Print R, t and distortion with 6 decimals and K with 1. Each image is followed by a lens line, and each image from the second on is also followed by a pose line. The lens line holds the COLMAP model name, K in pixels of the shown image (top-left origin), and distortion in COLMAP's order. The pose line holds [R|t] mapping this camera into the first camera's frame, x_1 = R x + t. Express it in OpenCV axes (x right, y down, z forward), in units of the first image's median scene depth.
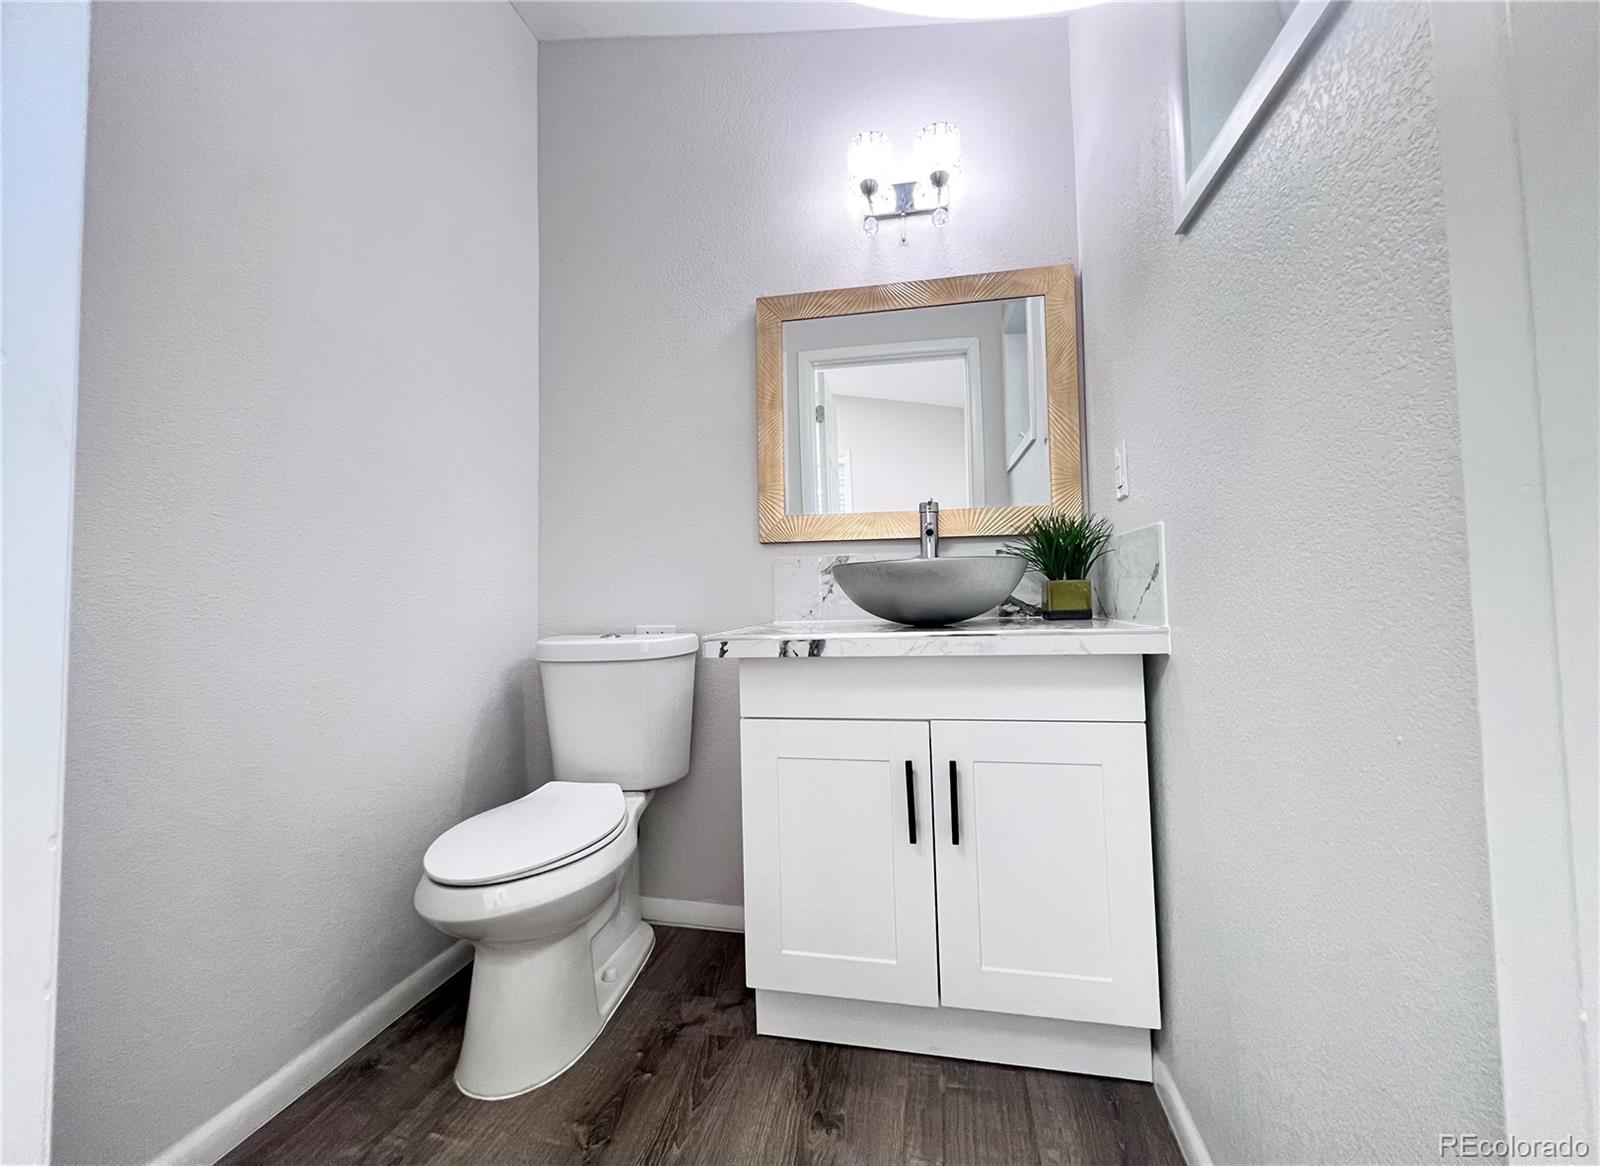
lens RADIAL K [[644.4, 0, 797.1], [0, 644.4, 576.3], [0, 0, 1]] dist [0.001084, 0.000267]
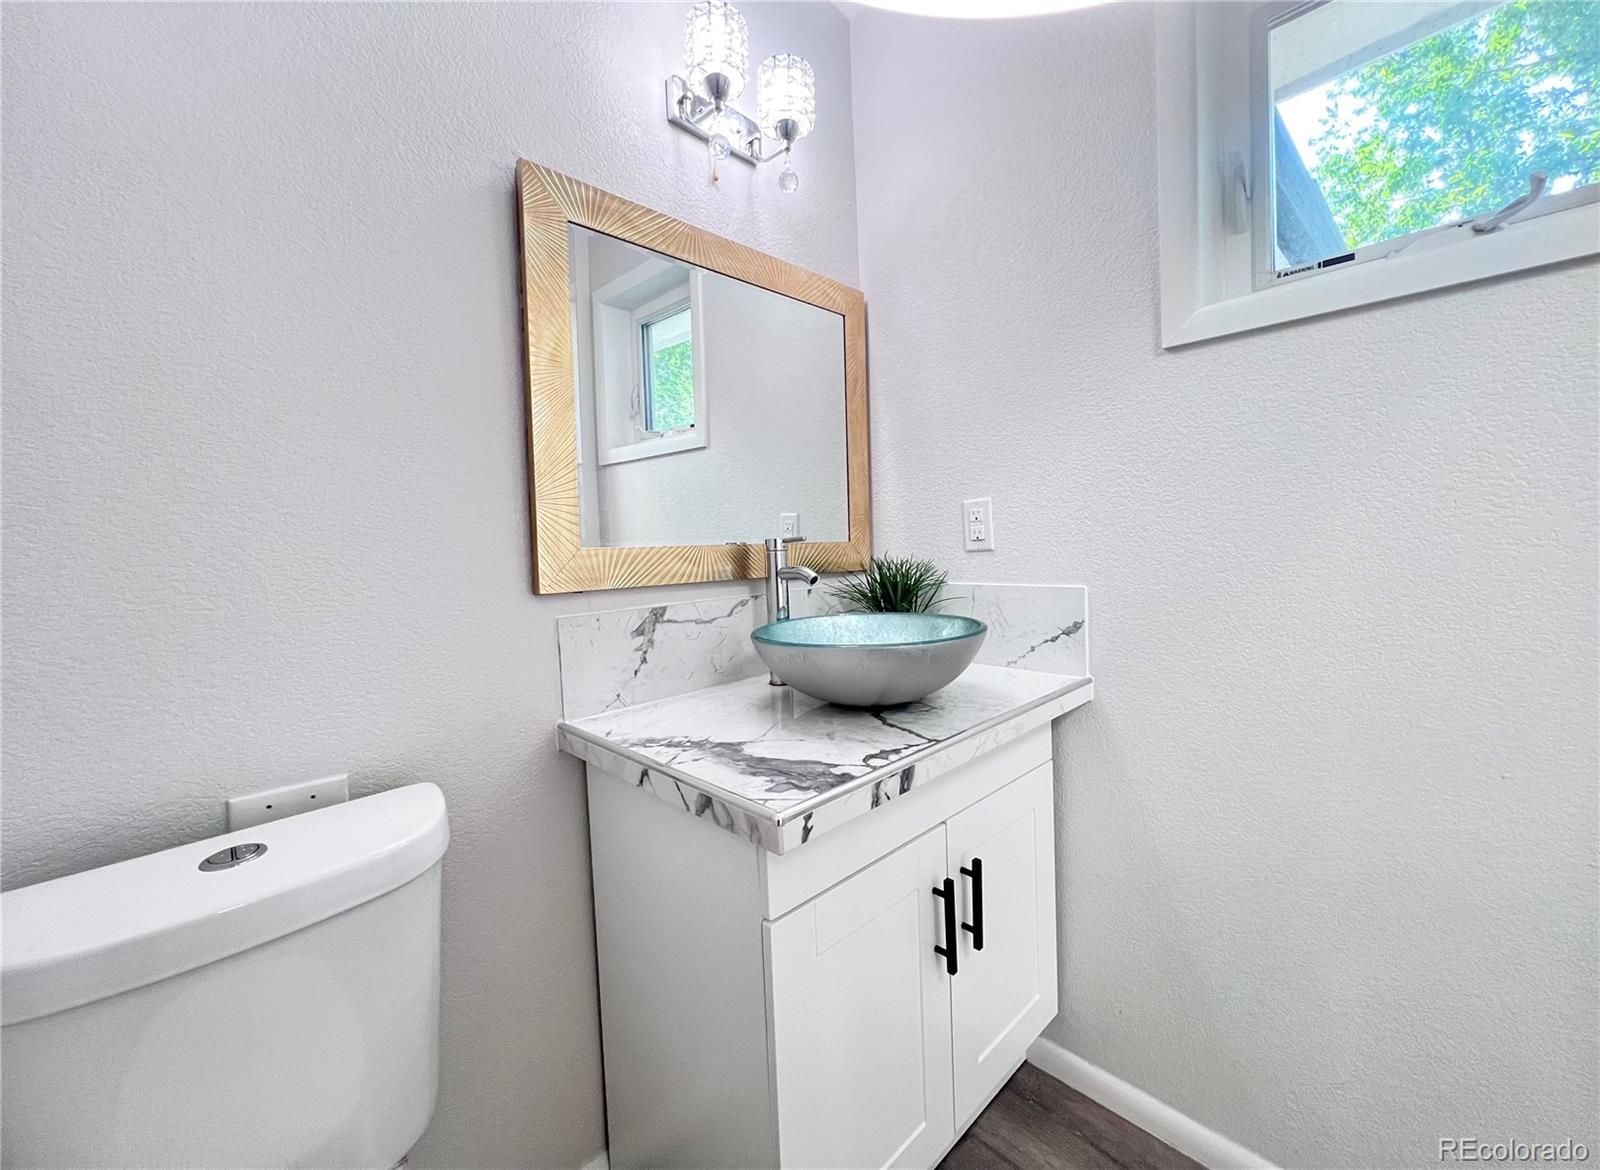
lens RADIAL K [[644.4, 0, 796.3], [0, 644.4, 577.1], [0, 0, 1]] dist [0.001084, 0.000267]
pose [[0.562973, -0.043402, 0.825335, -0.594675], [0.000401, 0.998634, 0.052241, -0.143041], [-0.826475, -0.029080, 0.562222, 0.693672]]
